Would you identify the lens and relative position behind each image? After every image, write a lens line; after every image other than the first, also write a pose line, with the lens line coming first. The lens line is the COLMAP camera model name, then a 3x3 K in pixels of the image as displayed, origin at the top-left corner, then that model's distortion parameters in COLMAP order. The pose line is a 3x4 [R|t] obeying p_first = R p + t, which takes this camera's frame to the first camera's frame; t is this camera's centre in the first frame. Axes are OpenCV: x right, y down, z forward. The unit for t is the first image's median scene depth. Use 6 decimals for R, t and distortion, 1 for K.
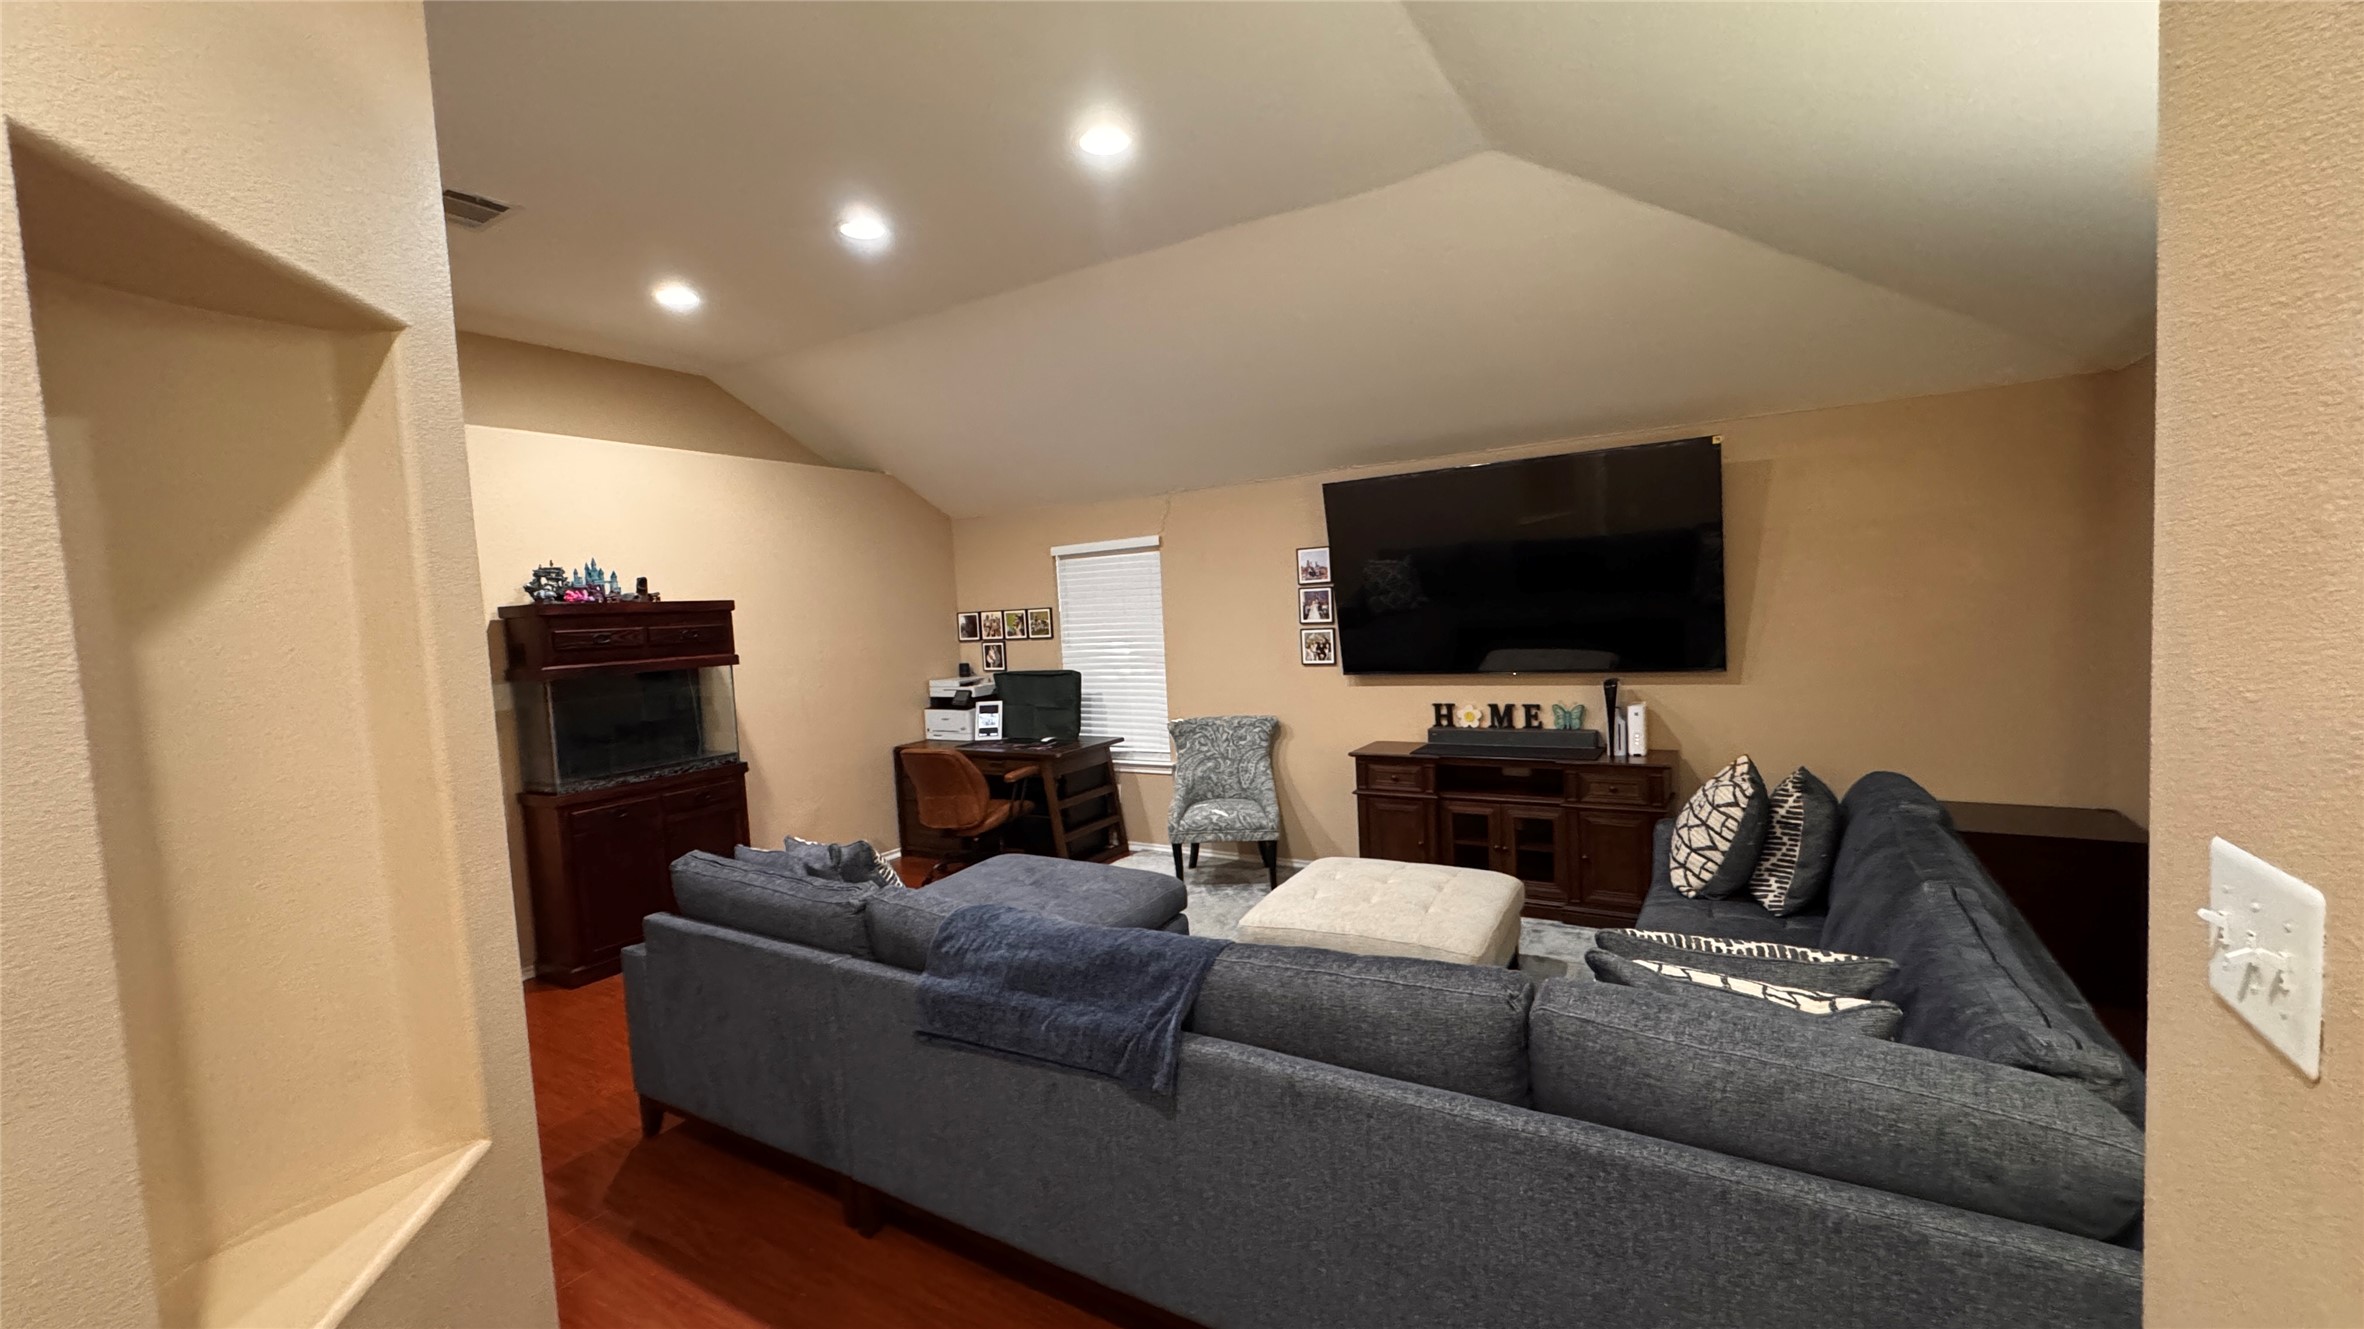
lens RADIAL K [[945.2, 0, 1180.2], [0, 945.2, 661.0], [0, 0, 1]] dist [-0.001133, 0.000769]
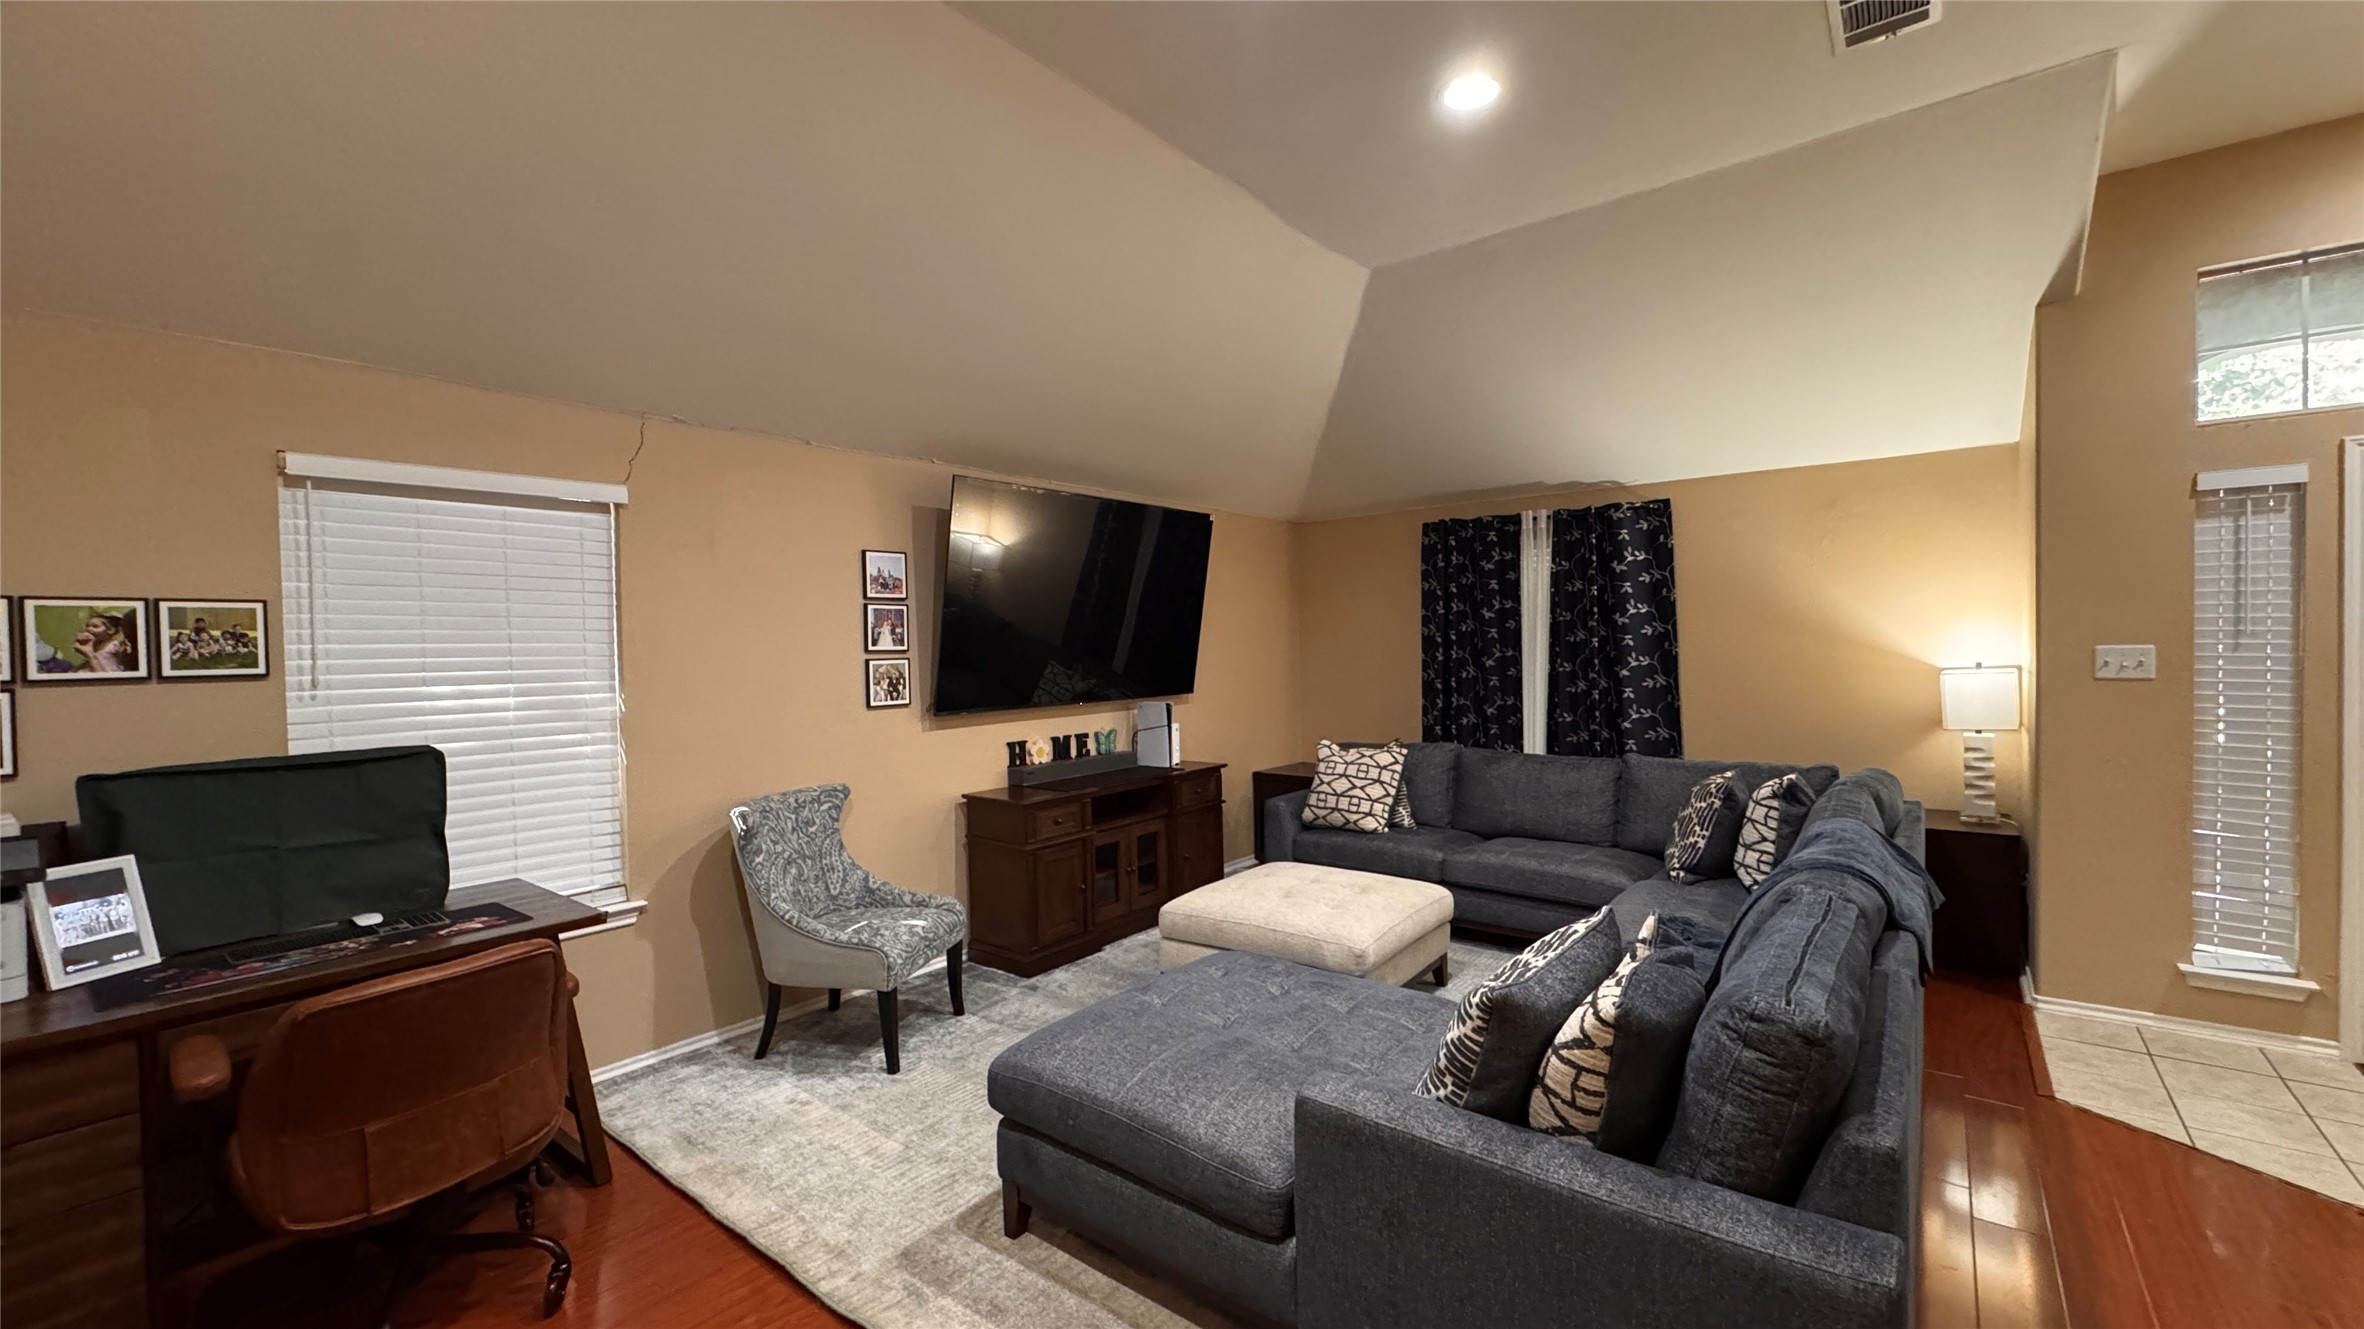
lens RADIAL K [[945.2, 0, 1183.3], [0, 945.2, 669.1], [0, 0, 1]] dist [-0.001133, 0.000769]
pose [[0.123066, 0.024284, 0.992101, -0.575033], [0.072124, 0.996838, -0.033347, 0.016252], [-0.989774, 0.075658, 0.120925, 0.676461]]
